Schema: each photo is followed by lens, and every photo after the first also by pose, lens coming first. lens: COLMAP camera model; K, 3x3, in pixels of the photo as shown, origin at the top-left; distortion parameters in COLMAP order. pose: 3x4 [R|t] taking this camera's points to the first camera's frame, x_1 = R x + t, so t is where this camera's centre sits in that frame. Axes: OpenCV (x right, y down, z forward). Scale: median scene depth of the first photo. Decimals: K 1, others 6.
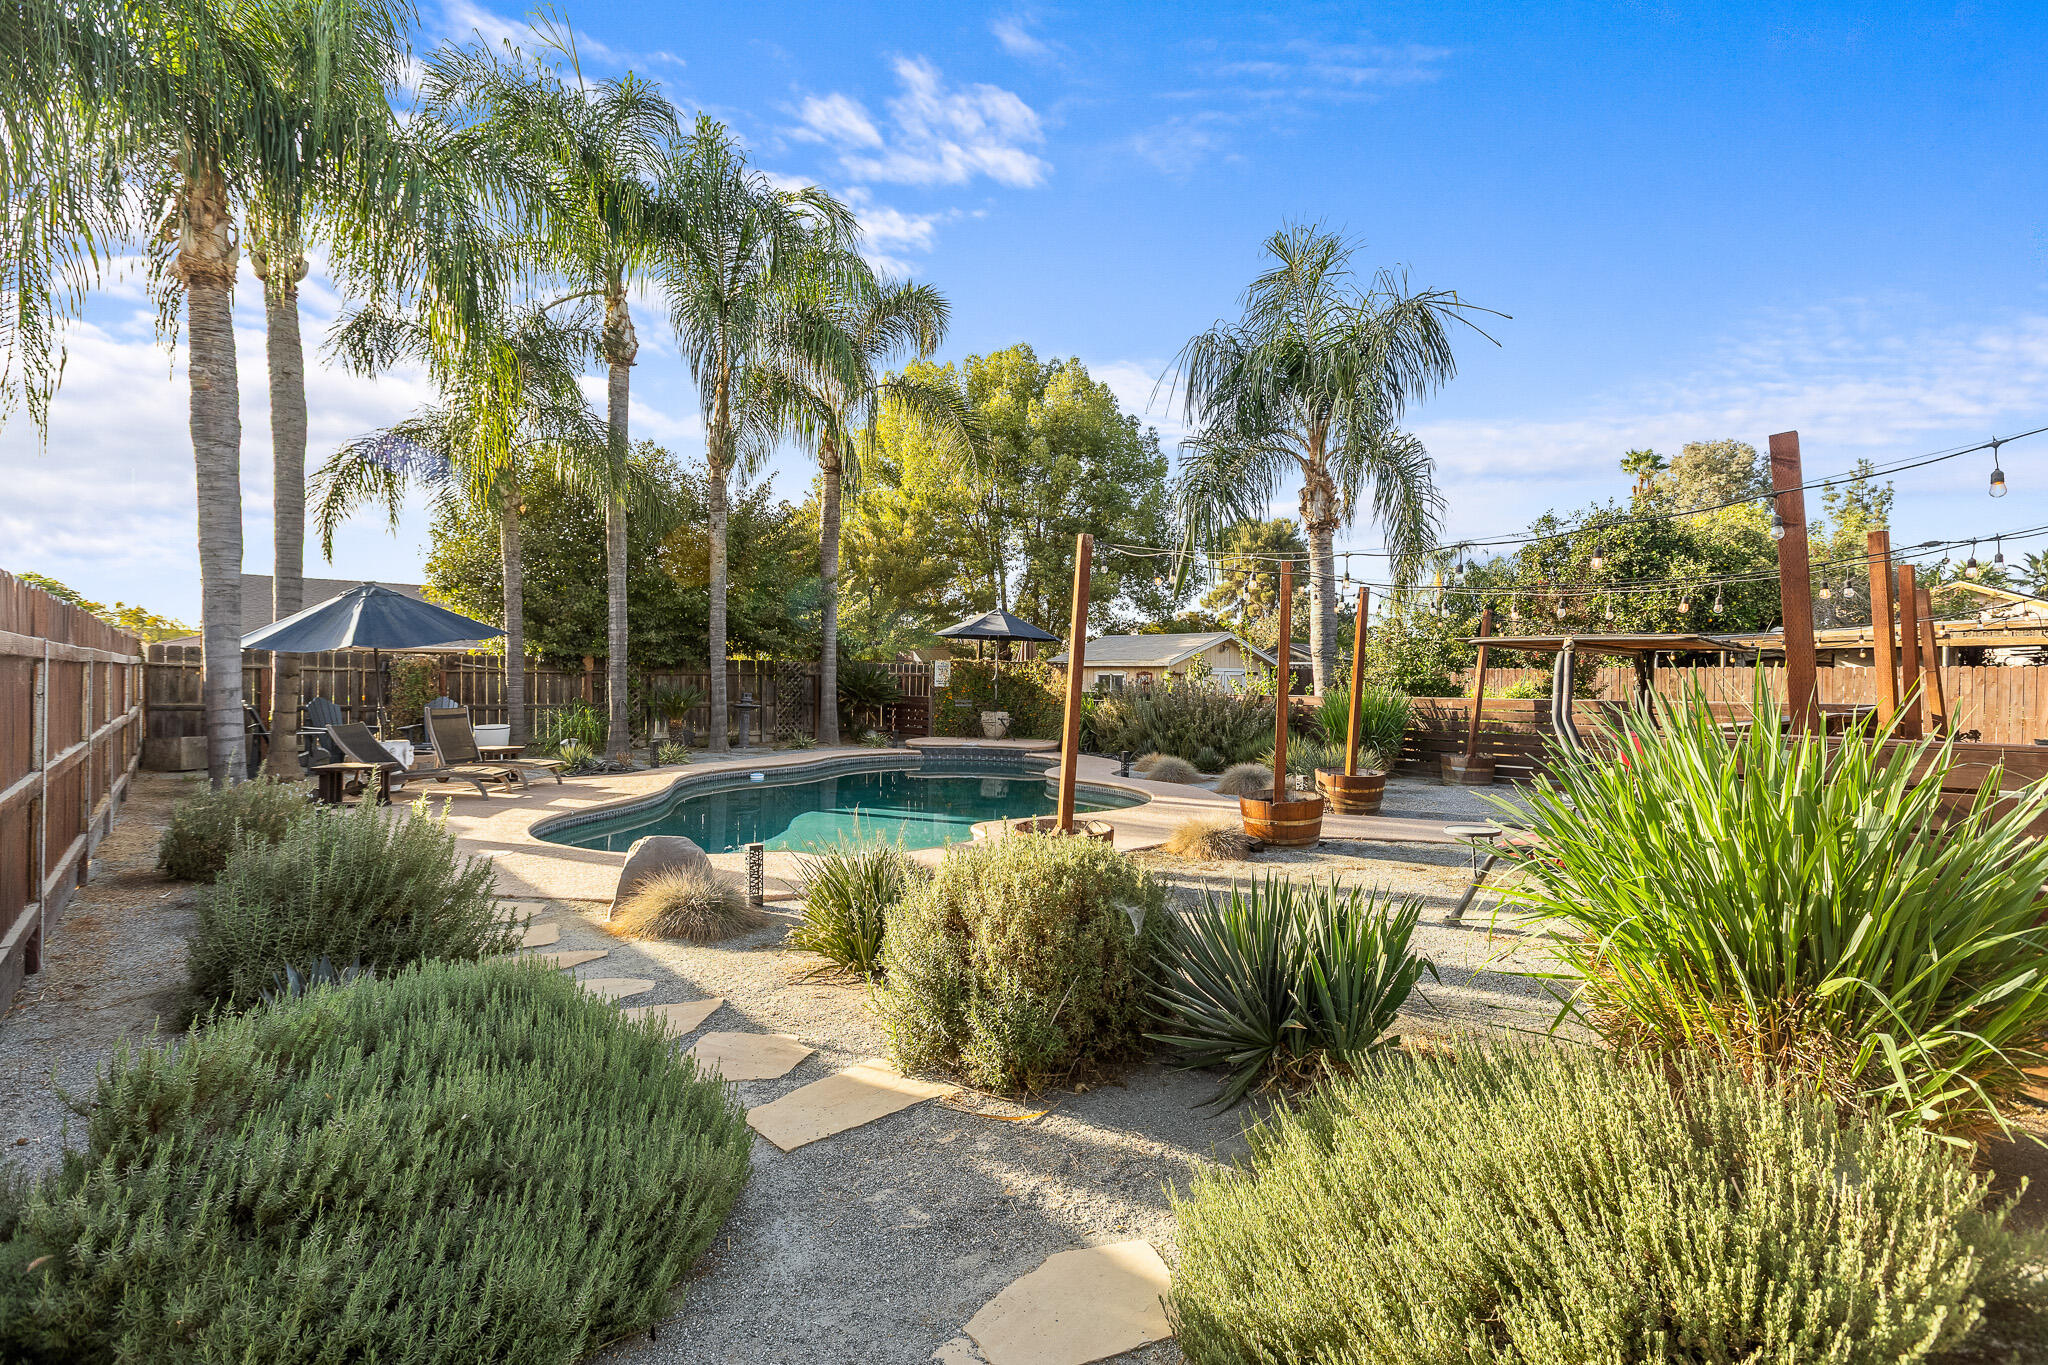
lens RADIAL K [[921.0, 0, 1024.5], [0, 921.0, 668.2], [0, 0, 1]] dist [0.000844, 0.000502]
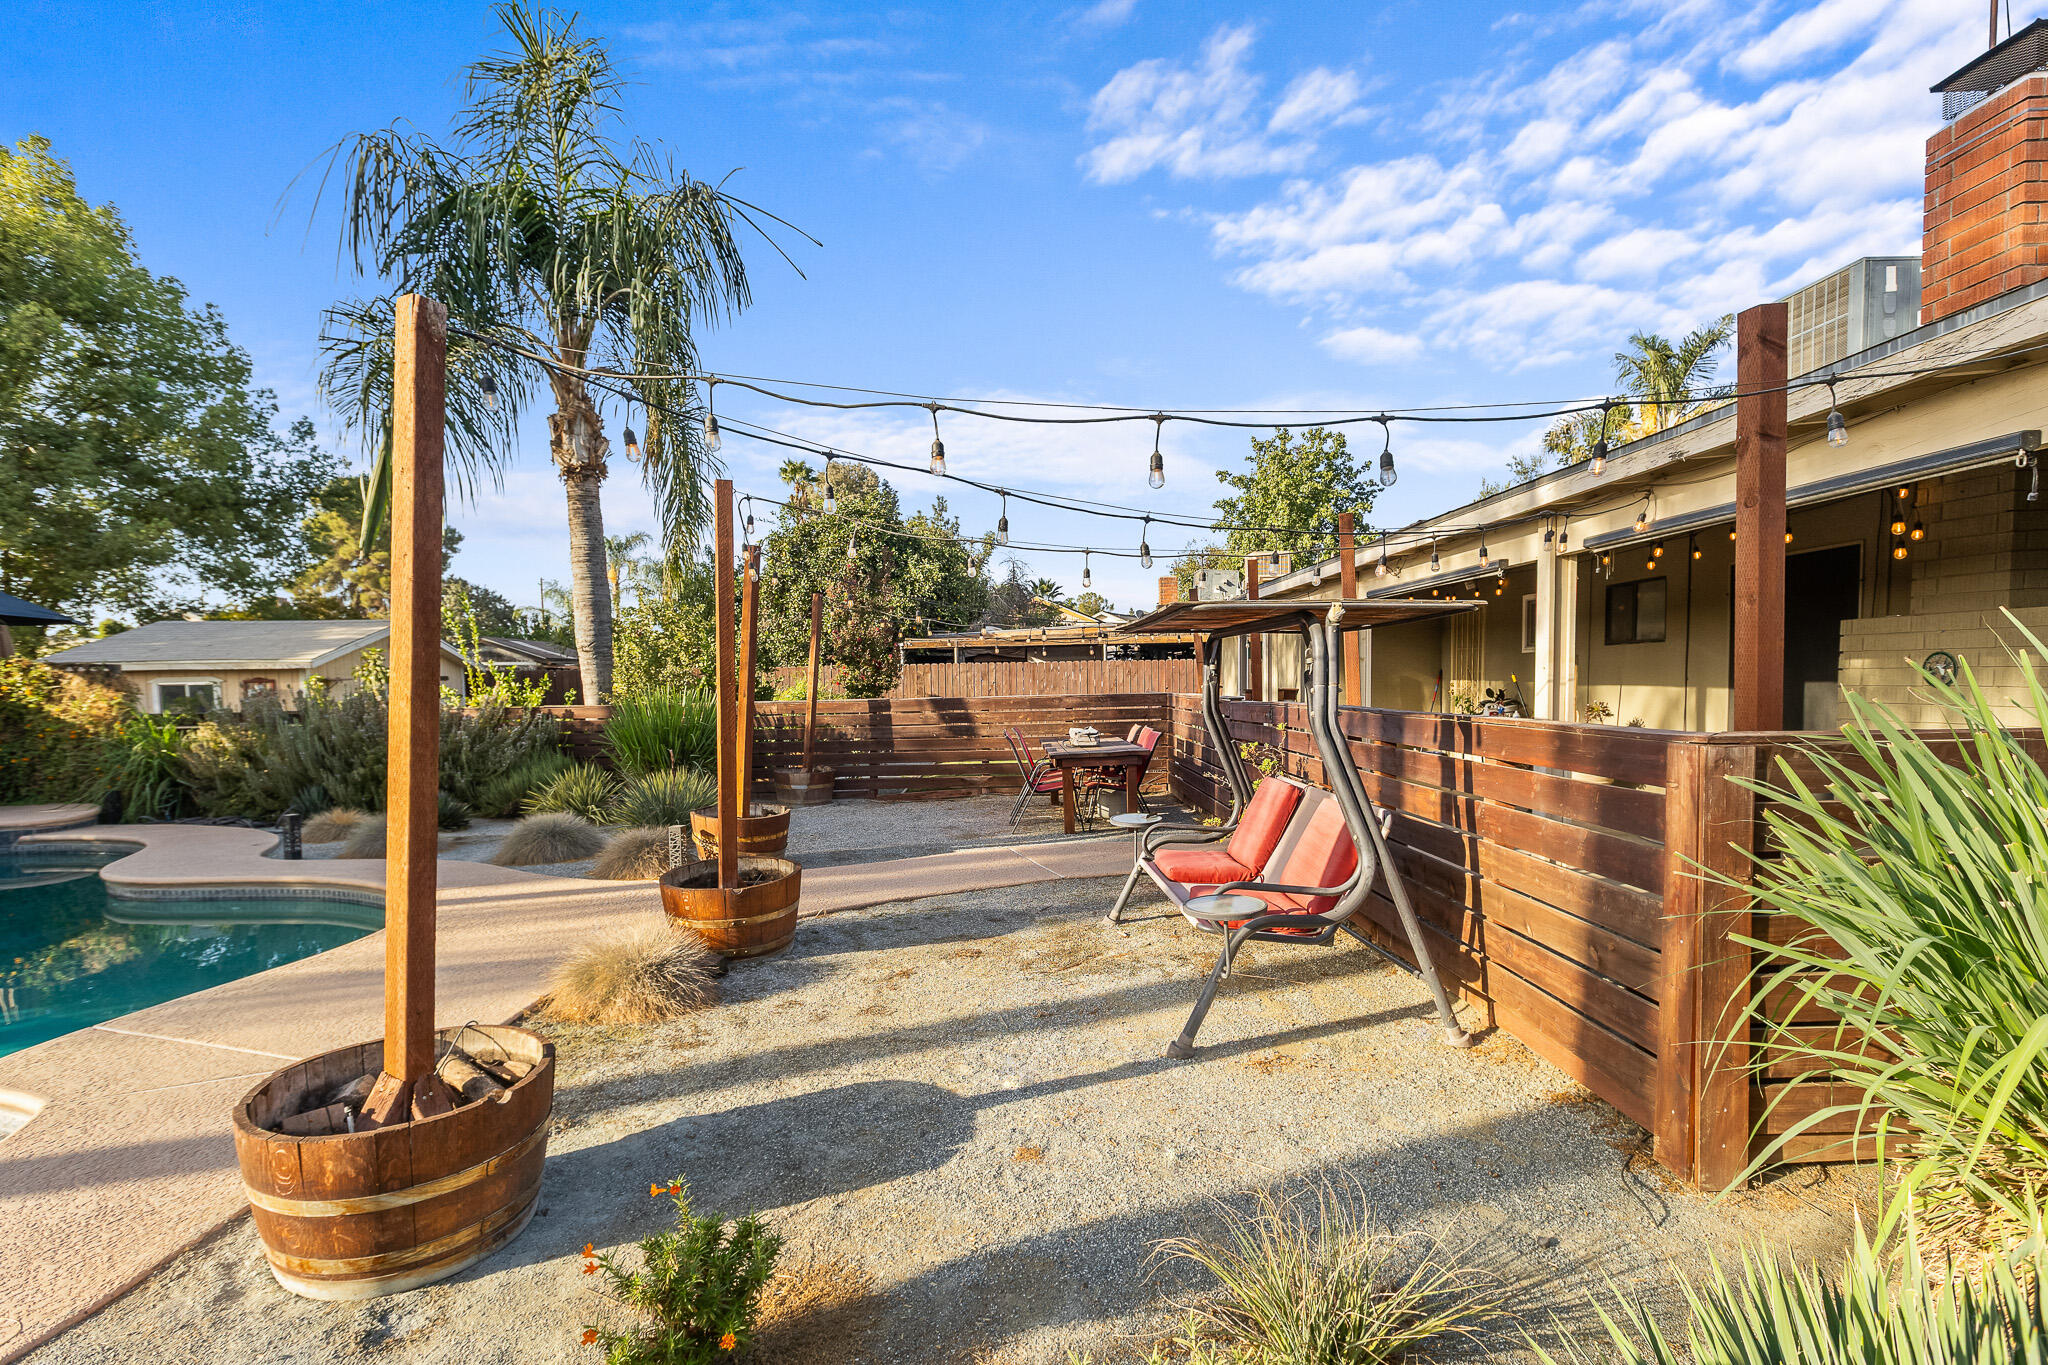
lens RADIAL K [[969.7, 0, 1024.6], [0, 969.7, 738.3], [0, 0, 1]] dist [0.002549, 0.001243]
pose [[0.662075, -0.064494, 0.746657, -0.027852], [0.013084, 0.997133, 0.074527, 0.002627], [-0.749323, -0.039573, 0.661021, 0.189183]]
